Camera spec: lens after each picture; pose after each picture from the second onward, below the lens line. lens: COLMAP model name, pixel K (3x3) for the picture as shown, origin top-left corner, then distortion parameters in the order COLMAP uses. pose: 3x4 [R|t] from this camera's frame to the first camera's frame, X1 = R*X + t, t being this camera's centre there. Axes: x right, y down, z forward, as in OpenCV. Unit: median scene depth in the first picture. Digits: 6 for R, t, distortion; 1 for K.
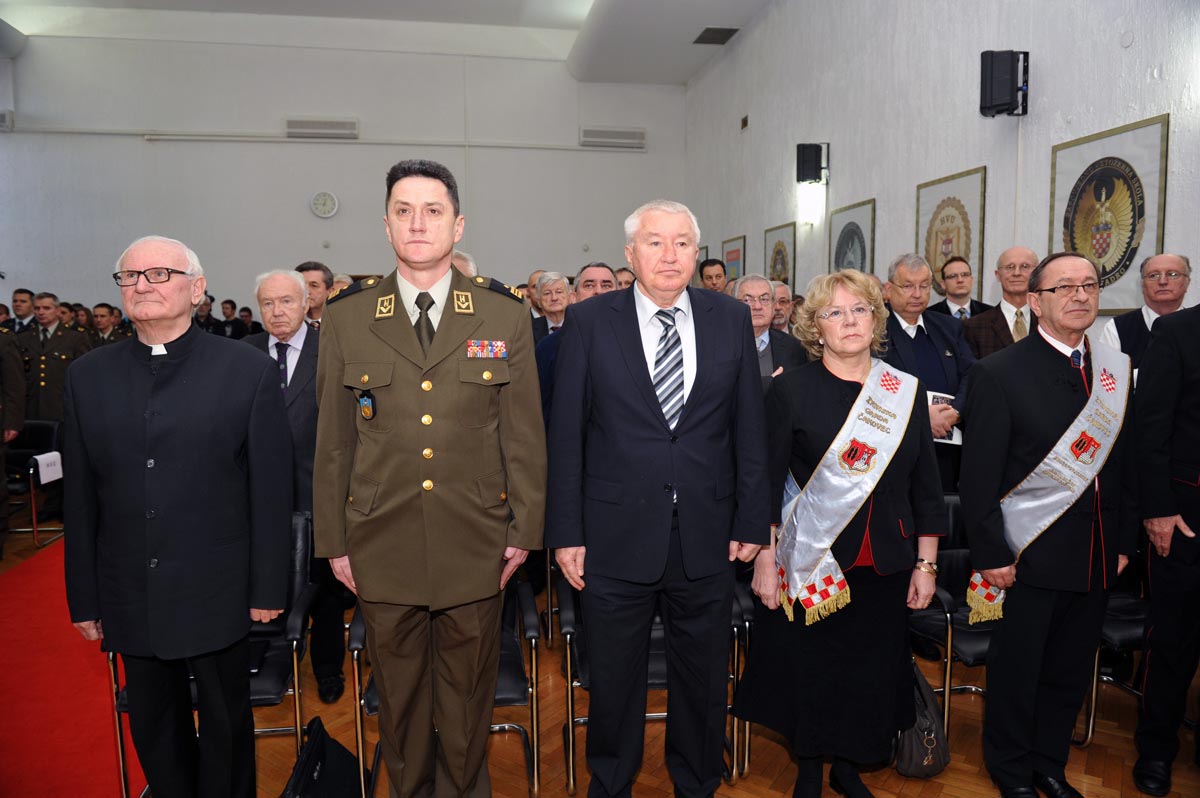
lens RADIAL K [[821.1, 0, 599.1], [0, 821.1, 398.7], [0, 0, 1]] dist [-0.034582, 0.003820]
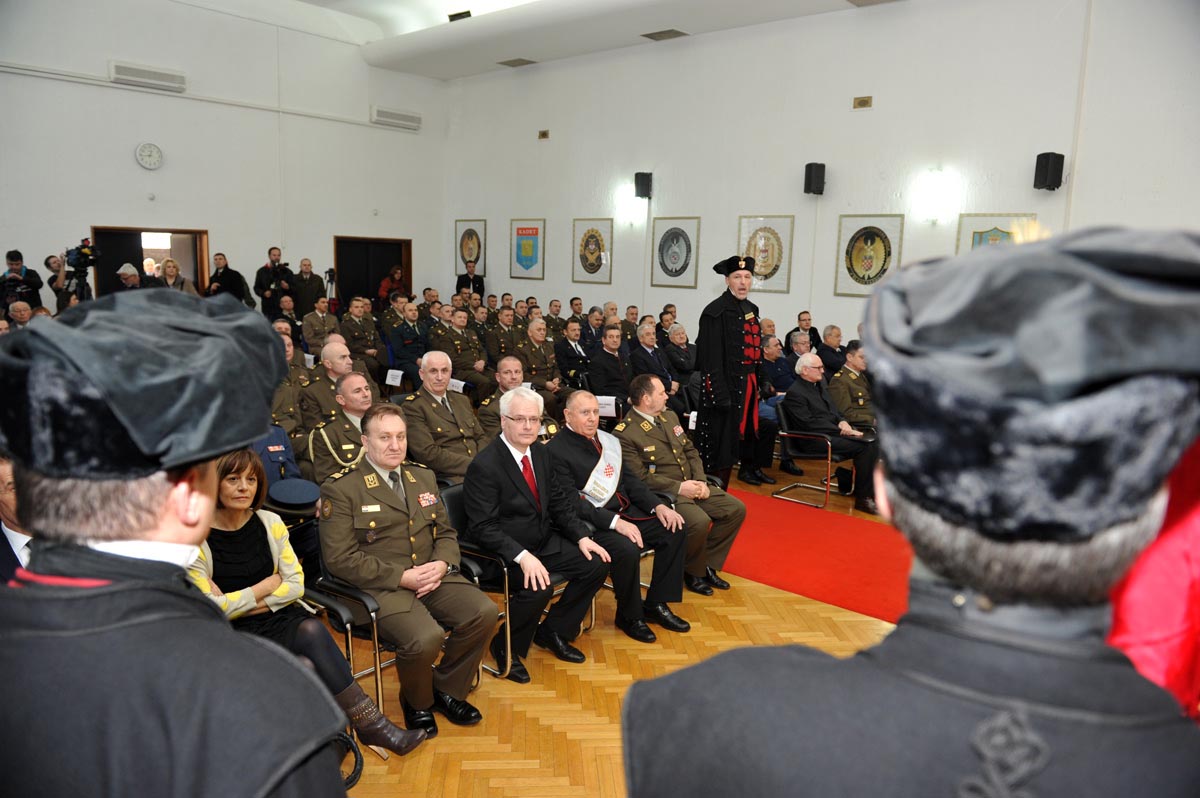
lens RADIAL K [[821.1, 0, 601.1], [0, 821.1, 400.5], [0, 0, 1]] dist [-0.034582, 0.003820]
pose [[0.786913, -0.075203, 0.612464, -1.022980], [0.024987, 0.995615, 0.090146, -0.030707], [-0.616557, -0.055633, 0.785342, -0.250954]]
